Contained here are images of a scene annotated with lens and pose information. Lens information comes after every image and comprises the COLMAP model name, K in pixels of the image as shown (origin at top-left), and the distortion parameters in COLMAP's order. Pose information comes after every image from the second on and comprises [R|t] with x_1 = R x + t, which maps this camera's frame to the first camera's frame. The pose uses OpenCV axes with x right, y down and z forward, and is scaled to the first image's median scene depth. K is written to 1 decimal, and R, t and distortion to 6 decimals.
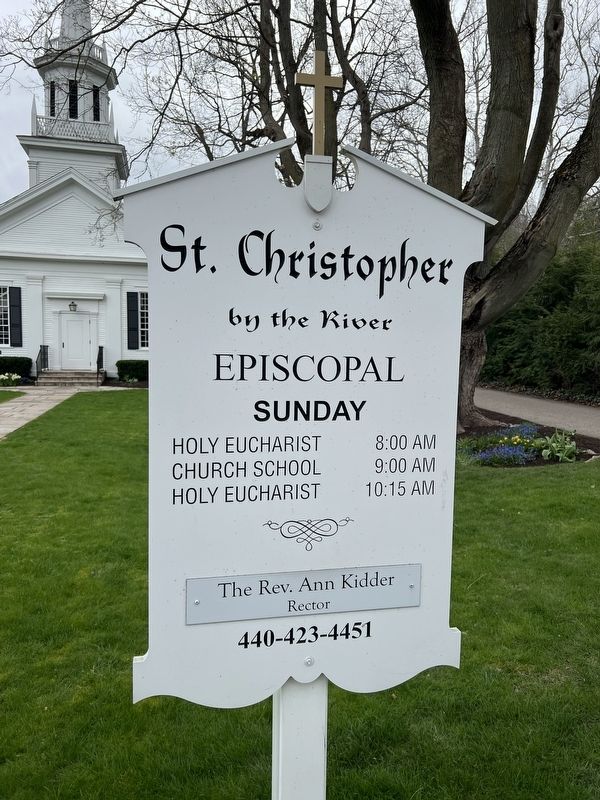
lens RADIAL K [[590.6, 0, 300.0], [0, 590.6, 400.0], [0, 0, 1]] dist [0.071636, -0.092561]
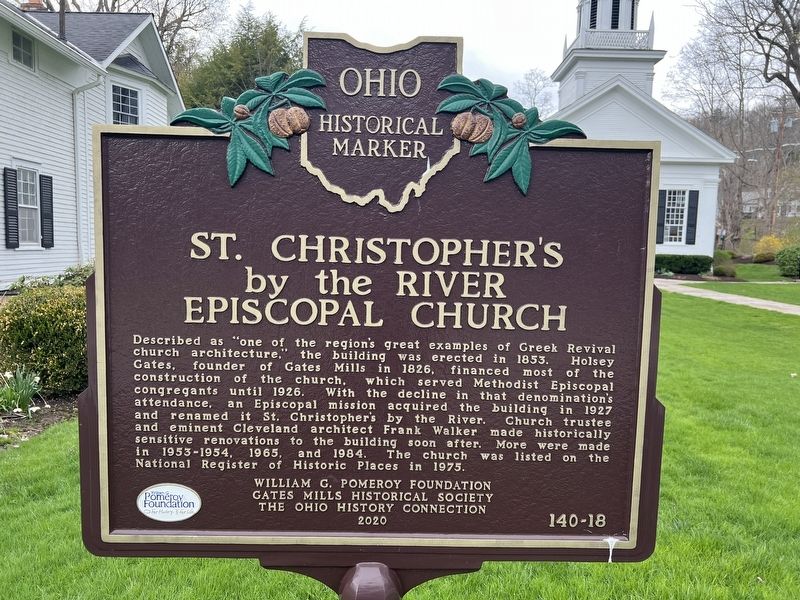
lens RADIAL K [[590.6, 0, 399.0], [0, 590.6, 294.9], [0, 0, 1]] dist [0.071636, -0.092561]
pose [[0.981120, 0.029055, -0.191206, -0.546091], [-0.027627, 0.999567, 0.010129, 0.008185], [0.191417, -0.004655, 0.981498, -0.136946]]
